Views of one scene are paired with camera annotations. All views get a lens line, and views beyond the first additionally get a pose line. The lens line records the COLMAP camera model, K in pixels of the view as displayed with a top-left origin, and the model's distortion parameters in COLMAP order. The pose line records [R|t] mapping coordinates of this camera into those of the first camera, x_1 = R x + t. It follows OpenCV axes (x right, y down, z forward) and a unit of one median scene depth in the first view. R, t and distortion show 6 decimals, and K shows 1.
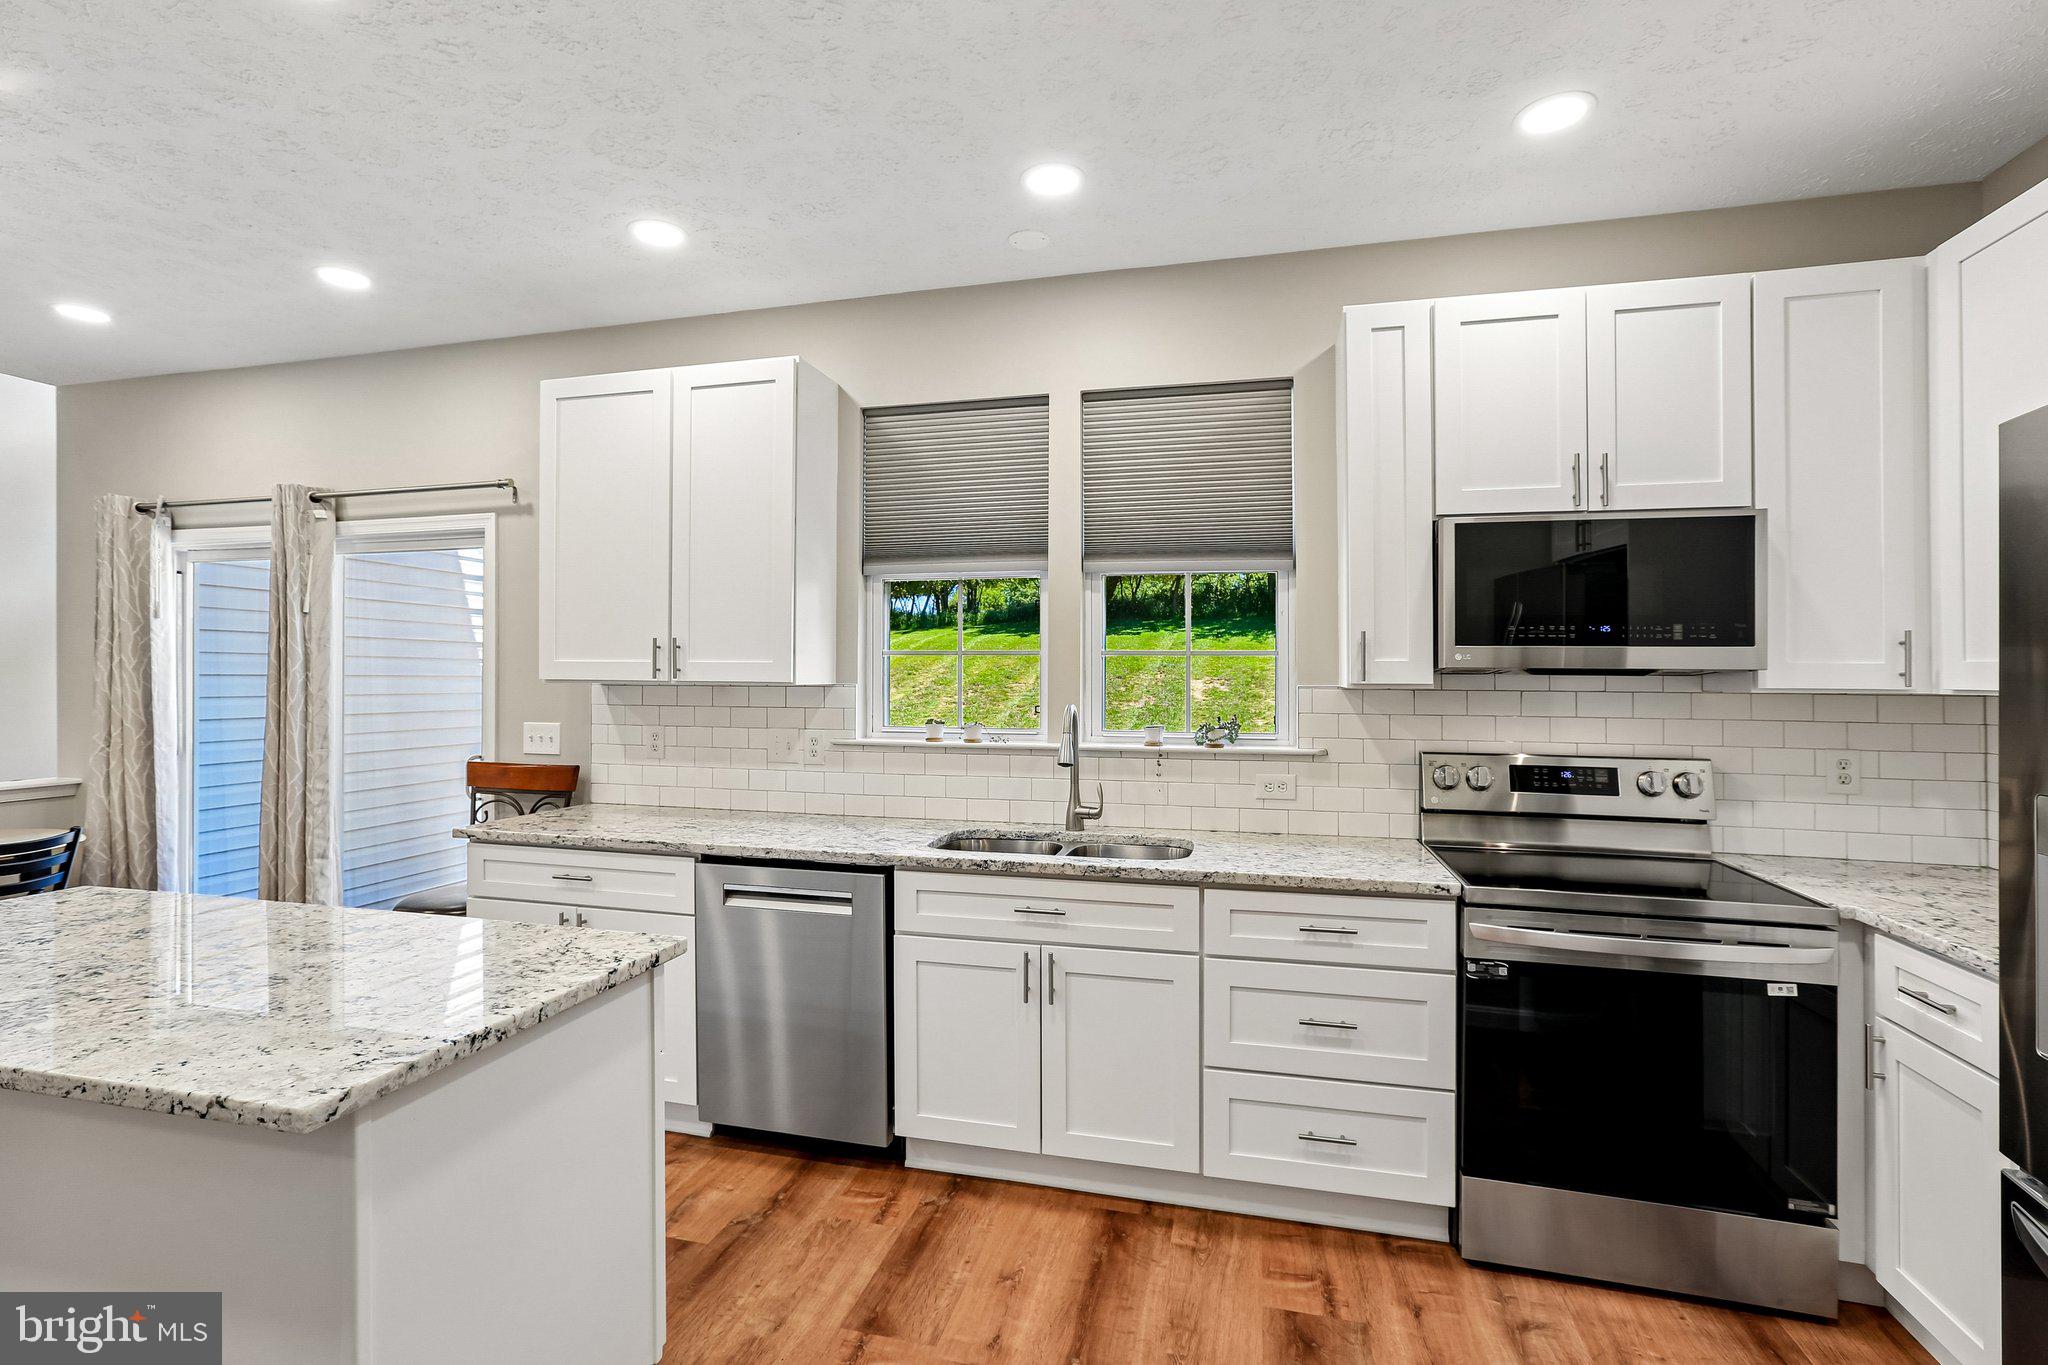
lens RADIAL K [[944.0, 0, 1016.7], [0, 944.0, 673.8], [0, 0, 1]] dist [-0.050522, 0.025815]
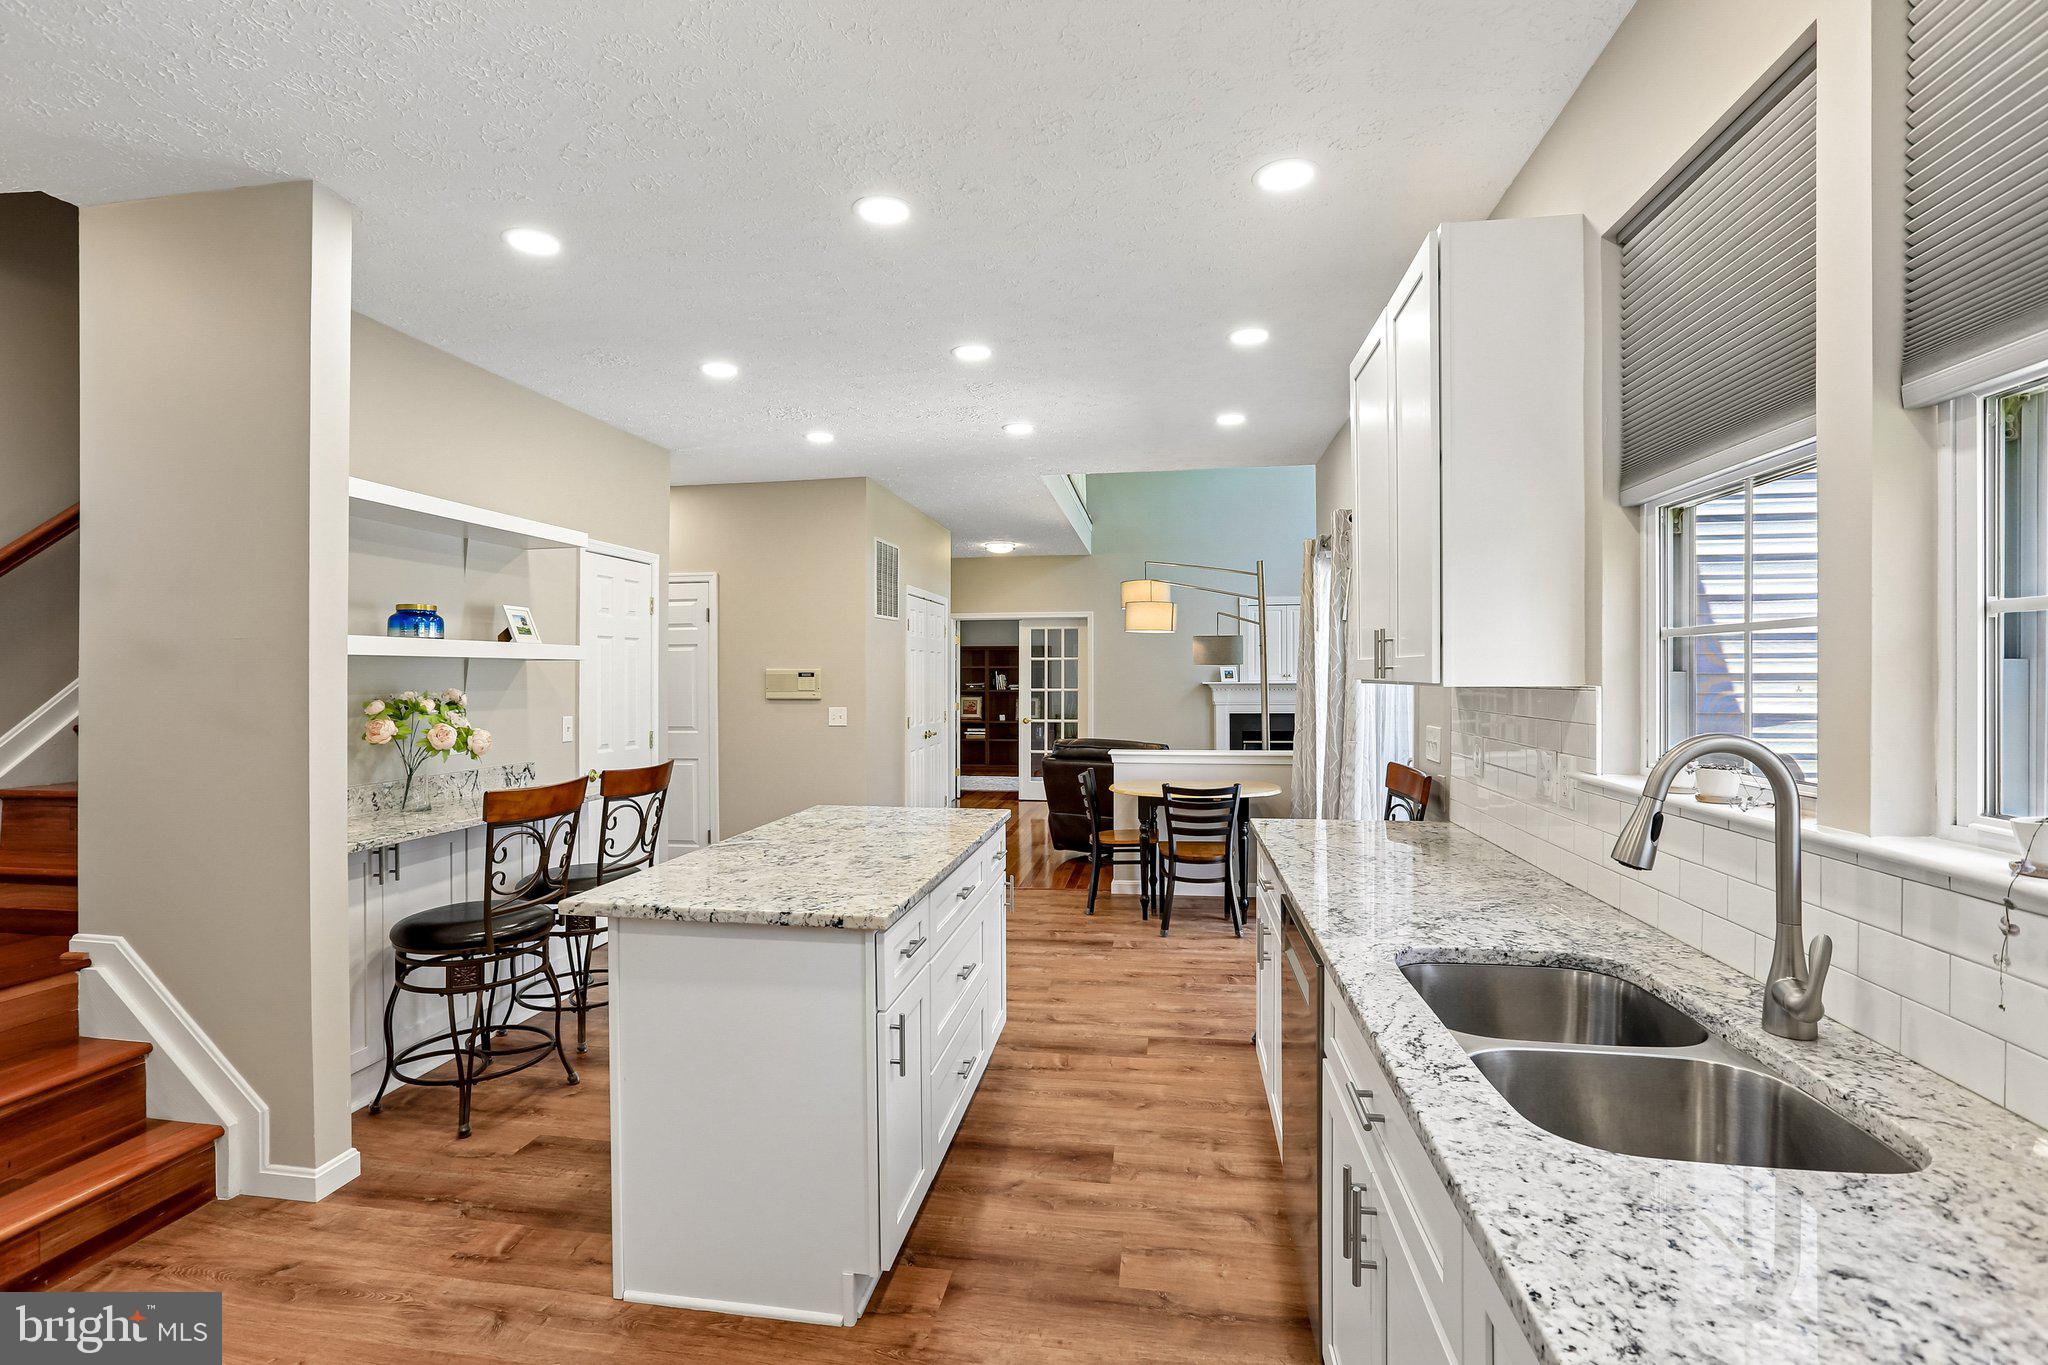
lens RADIAL K [[944.0, 0, 1016.7], [0, 944.0, 673.8], [0, 0, 1]] dist [-0.050522, 0.025815]
pose [[0.088881, -0.008264, -0.996008, 0.432849], [0.008638, 0.999934, -0.007526, 0.004097], [0.996005, -0.007935, 0.088946, 0.603343]]
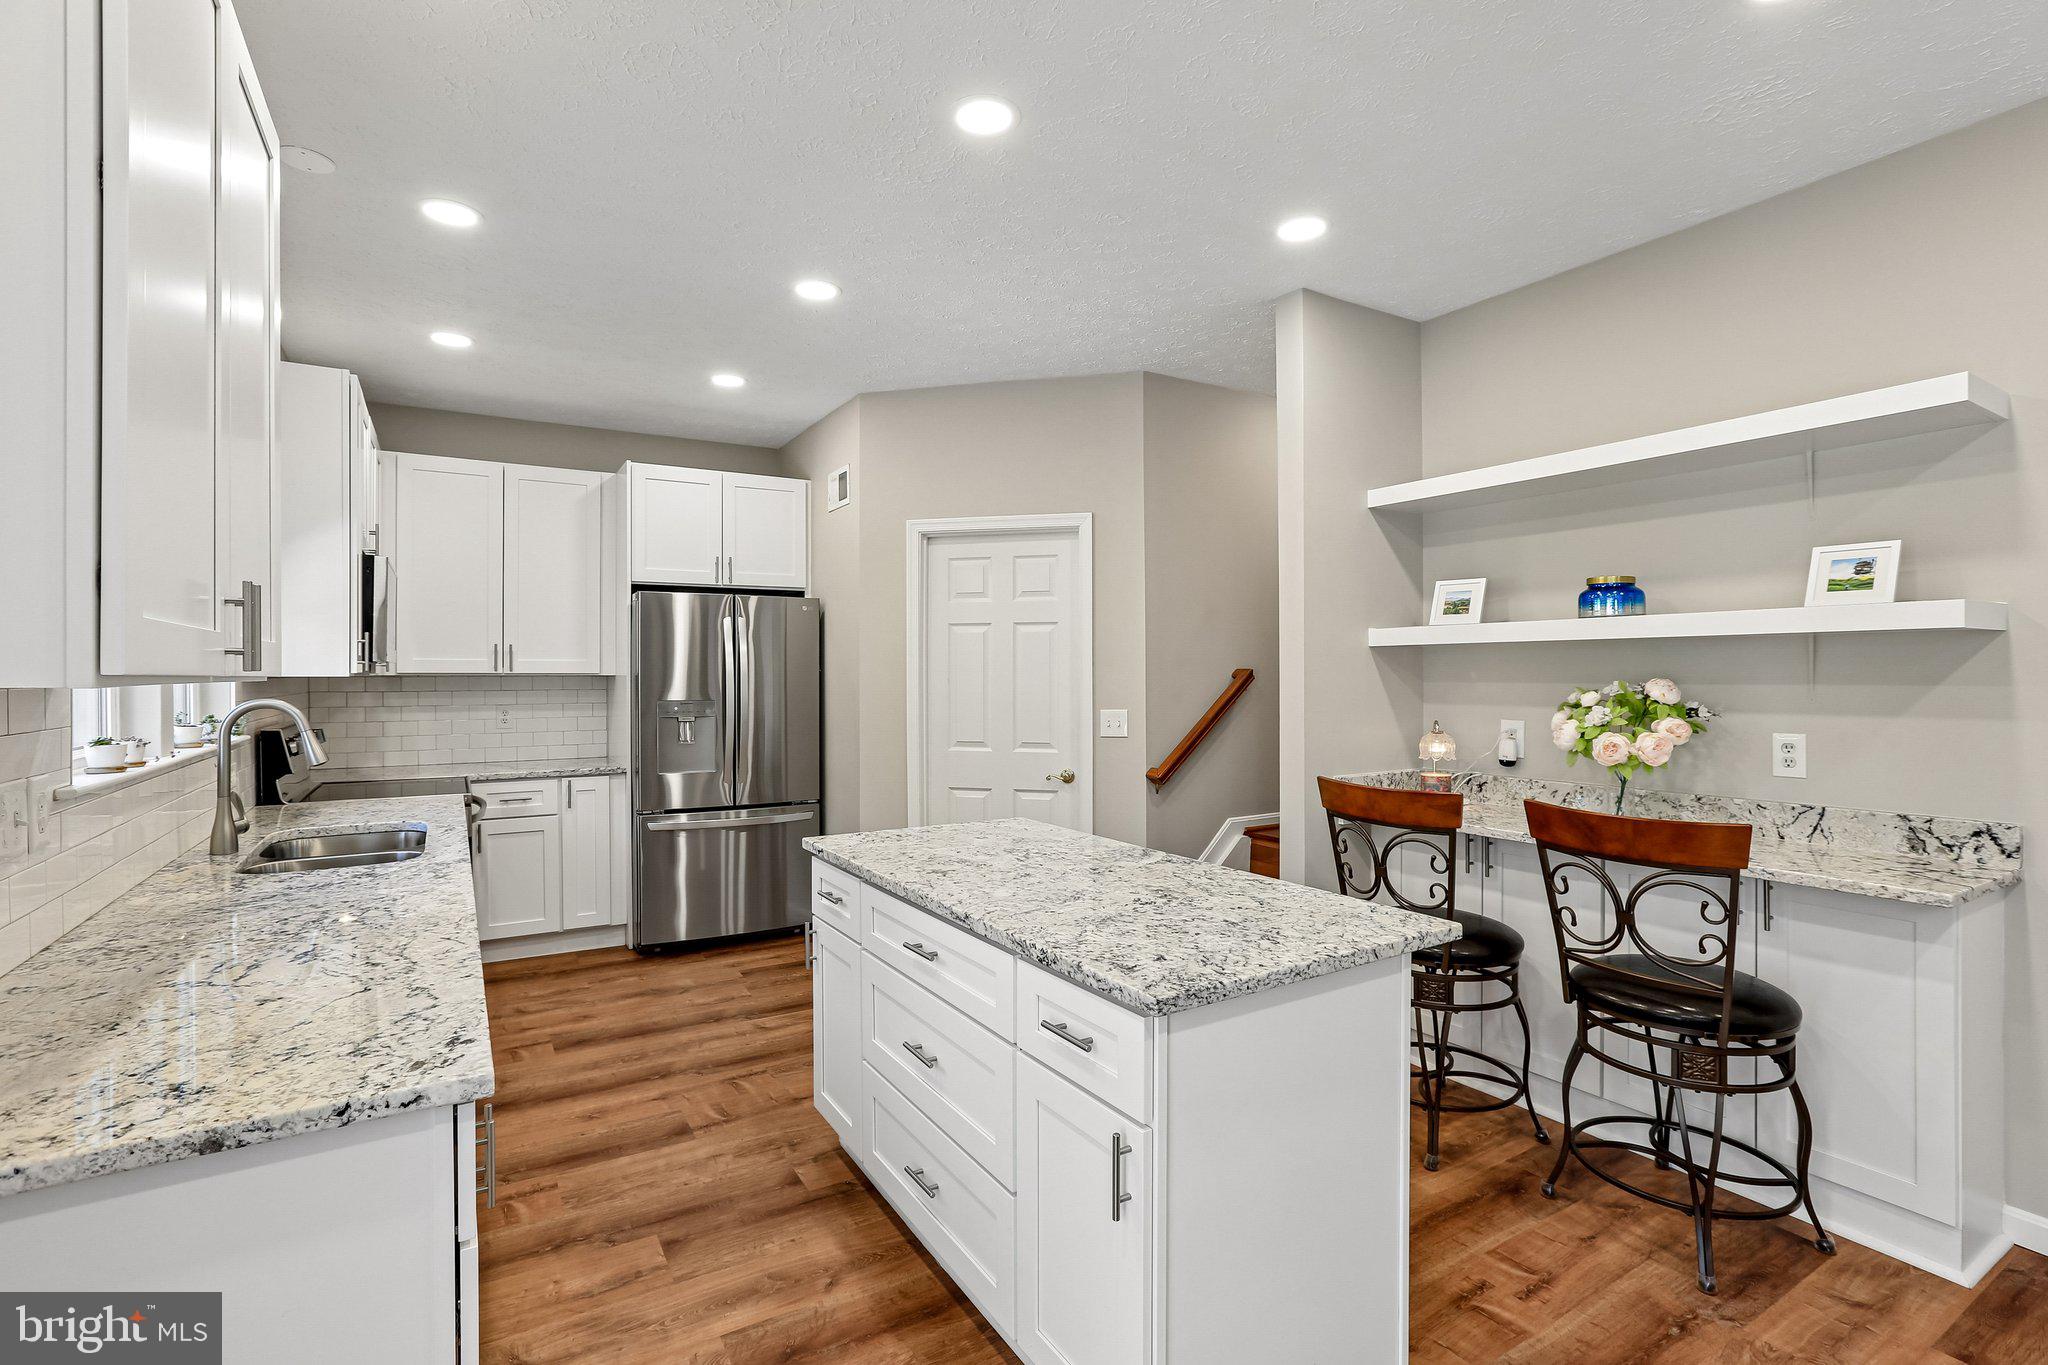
lens RADIAL K [[944.0, 0, 1016.7], [0, 944.0, 673.8], [0, 0, 1]] dist [-0.050522, 0.025815]
pose [[-0.710630, -0.002005, 0.703563, -0.965449], [-0.002410, 0.999997, 0.000415, 0.005940], [-0.703561, -0.001400, -0.710633, 1.057438]]
